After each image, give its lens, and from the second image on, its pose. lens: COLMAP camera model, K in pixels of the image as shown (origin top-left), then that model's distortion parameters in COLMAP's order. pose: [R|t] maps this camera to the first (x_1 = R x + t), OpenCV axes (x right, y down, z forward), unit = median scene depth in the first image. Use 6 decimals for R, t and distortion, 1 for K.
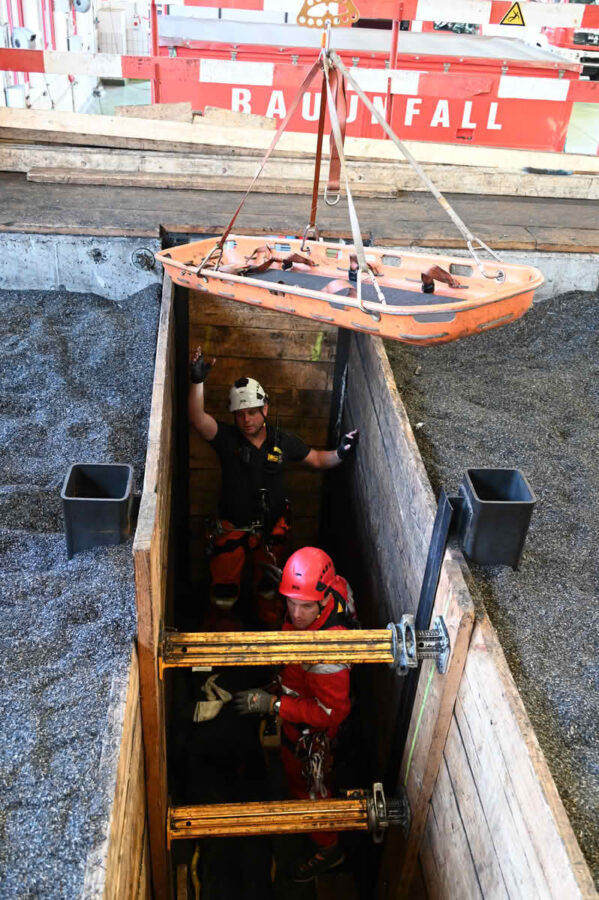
lens RADIAL K [[826.7, 0, 299.5], [0, 826.7, 450.0], [0, 0, 1]] dist [0.004114, -0.001781]
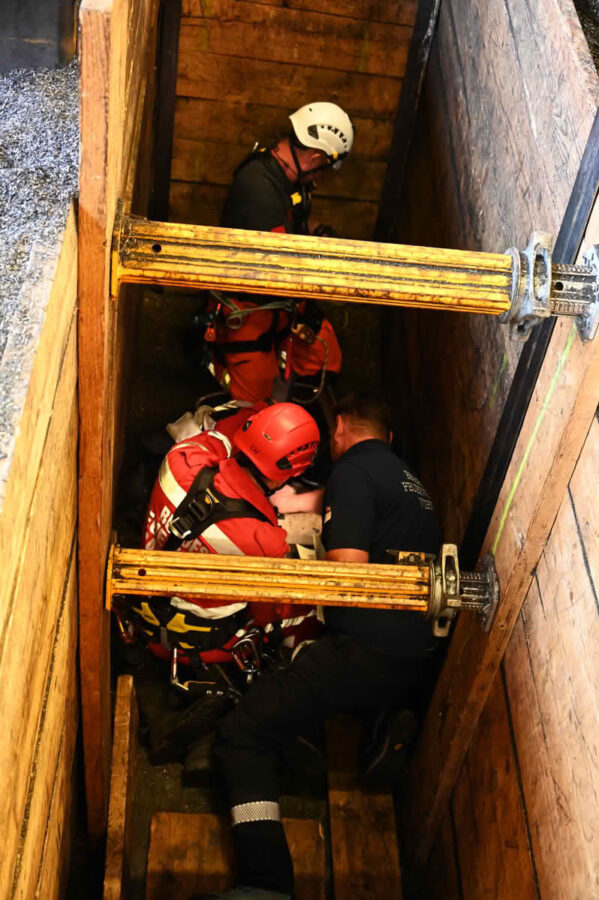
lens RADIAL K [[1233.3, 0, 299.5], [0, 1233.3, 450.0], [0, 0, 1]] dist [-0.010225, -0.021089]
pose [[0.995848, 0.090288, -0.011602, -0.015079], [-0.087143, 0.982393, 0.165257, 0.220451], [0.026318, -0.163559, 0.986182, 0.114853]]
